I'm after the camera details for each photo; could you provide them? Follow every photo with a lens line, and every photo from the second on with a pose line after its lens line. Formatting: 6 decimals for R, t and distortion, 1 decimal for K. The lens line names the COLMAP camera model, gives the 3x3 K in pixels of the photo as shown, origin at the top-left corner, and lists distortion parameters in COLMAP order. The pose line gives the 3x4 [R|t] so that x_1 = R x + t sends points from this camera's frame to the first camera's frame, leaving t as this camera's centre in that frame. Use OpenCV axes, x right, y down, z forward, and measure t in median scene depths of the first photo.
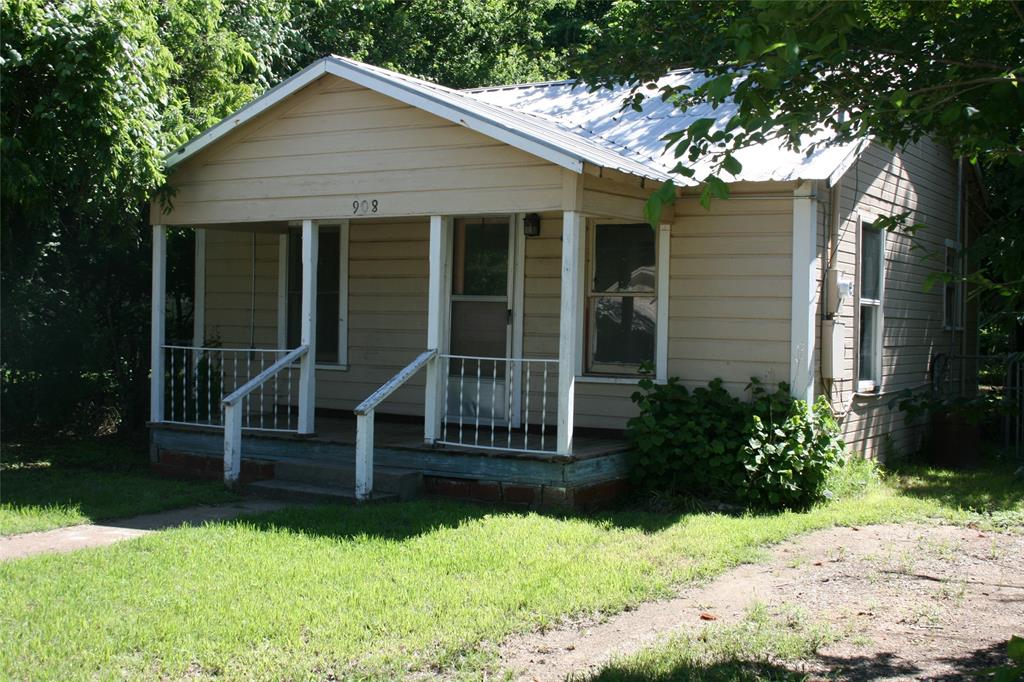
lens RADIAL K [[1258.9, 0, 510.4], [0, 1258.9, 344.1], [0, 0, 1]] dist [-0.068605, 0.000000]
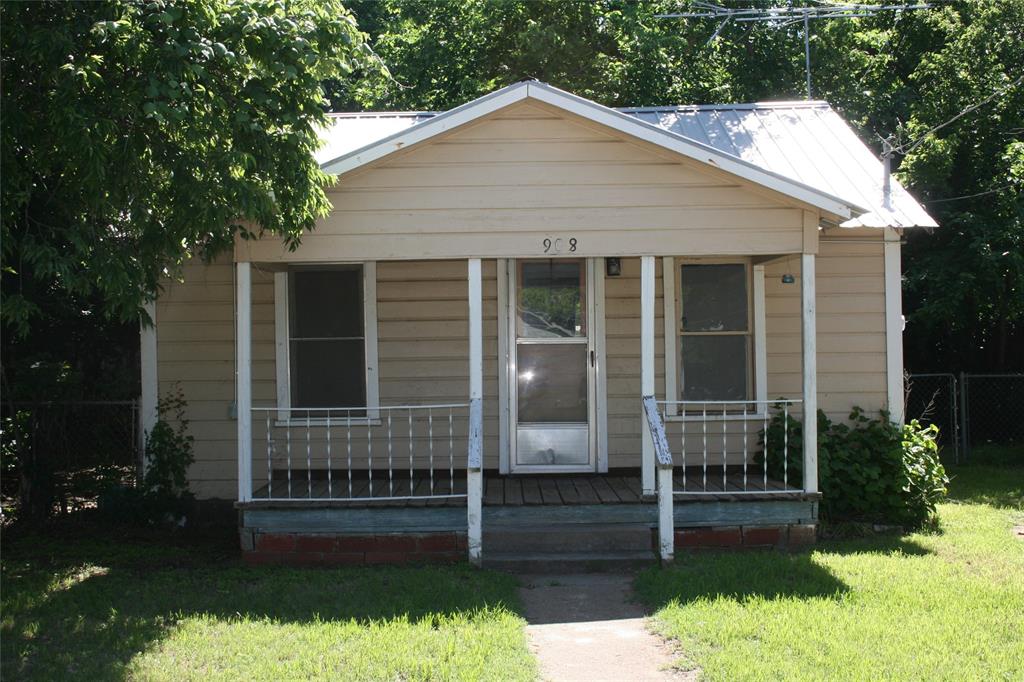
lens RADIAL K [[1258.9, 0, 510.3], [0, 1258.9, 339.0], [0, 0, 1]] dist [-0.068605, 0.000000]
pose [[0.858111, -0.026677, 0.512771, -0.614691], [0.040451, 0.999058, -0.015718, -0.026966], [-0.511868, 0.034230, 0.858382, 0.222630]]
